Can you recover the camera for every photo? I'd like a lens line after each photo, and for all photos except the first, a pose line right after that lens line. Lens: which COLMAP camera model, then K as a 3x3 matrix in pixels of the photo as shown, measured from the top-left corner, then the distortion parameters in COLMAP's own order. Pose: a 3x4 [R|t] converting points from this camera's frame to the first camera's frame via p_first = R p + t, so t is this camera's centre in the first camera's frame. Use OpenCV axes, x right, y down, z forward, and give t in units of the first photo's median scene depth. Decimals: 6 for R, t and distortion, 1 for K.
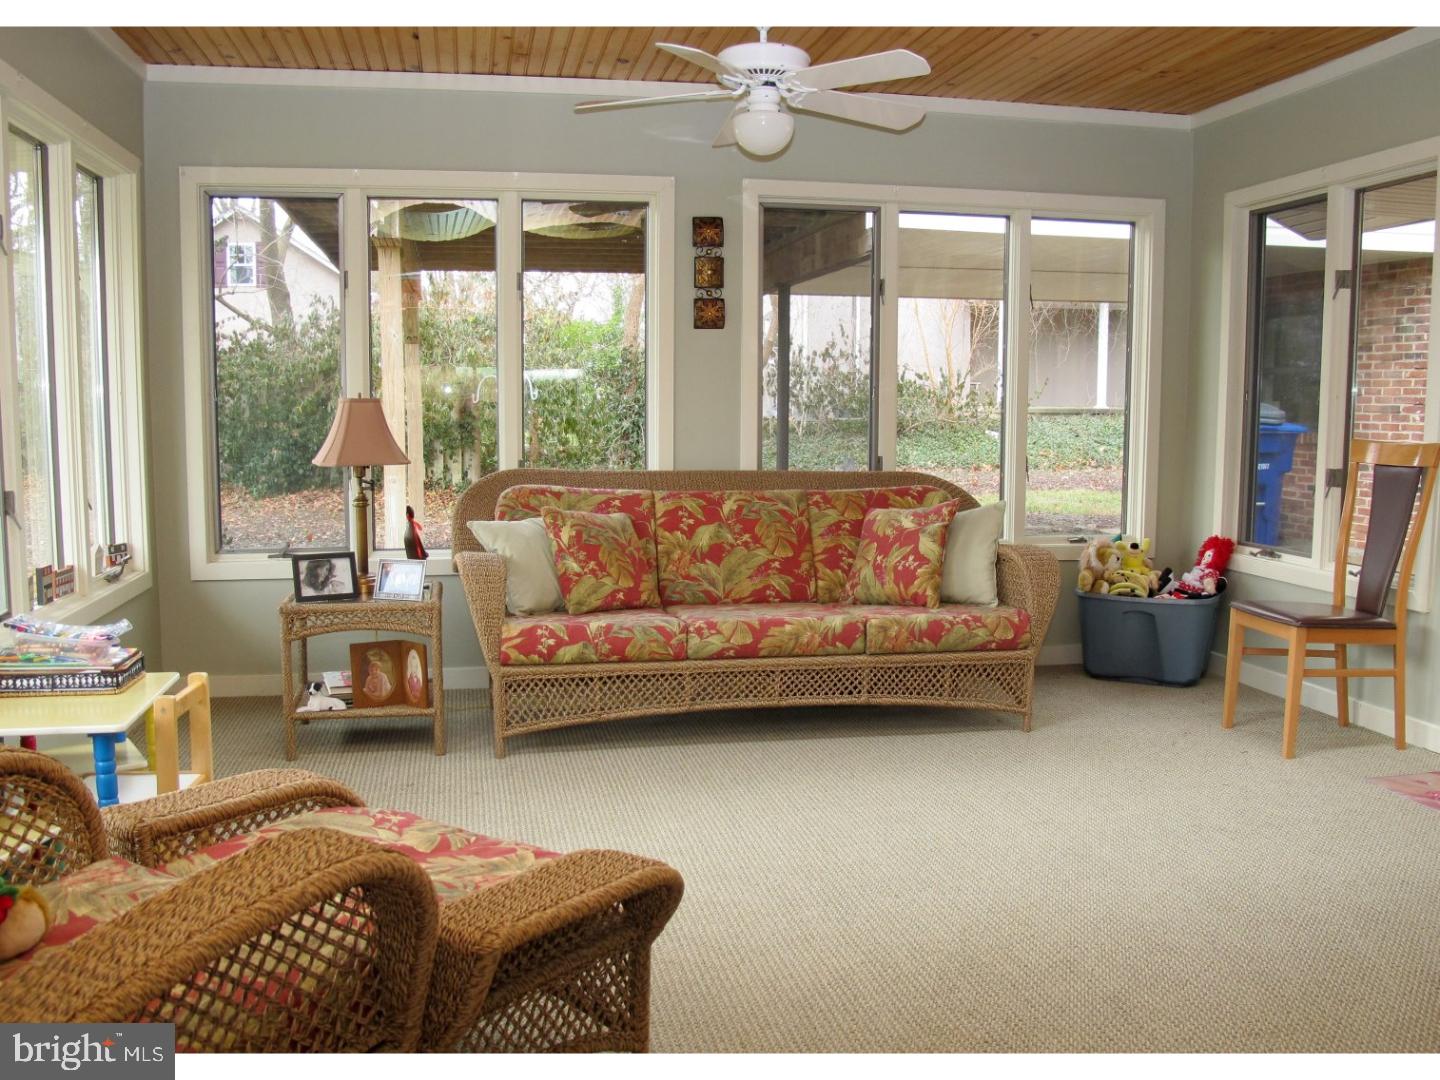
lens RADIAL K [[1256.9, 0, 703.2], [0, 1256.9, 541.3], [0, 0, 1]] dist [-0.148325, 0.131185]
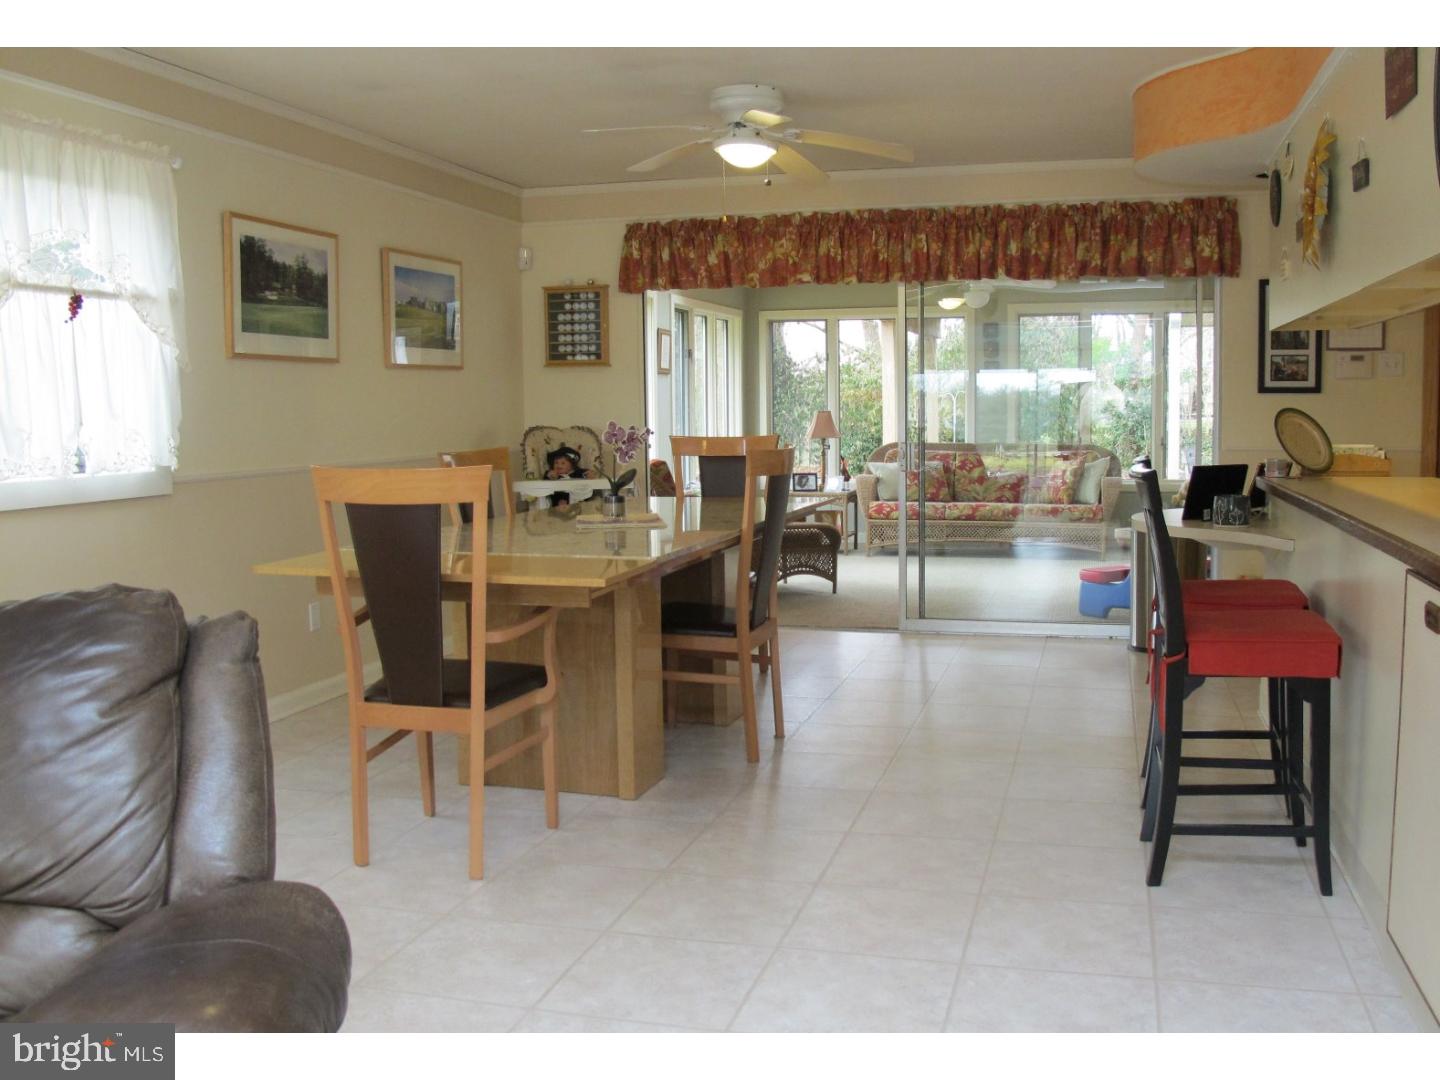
lens RADIAL K [[1256.9, 0, 703.2], [0, 1256.9, 541.3], [0, 0, 1]] dist [-0.148325, 0.131185]
pose [[0.878897, 0.035167, -0.475713, 0.639688], [-0.035243, 0.999340, 0.008763, 0.116949], [0.475707, 0.009064, 0.879557, -1.170427]]
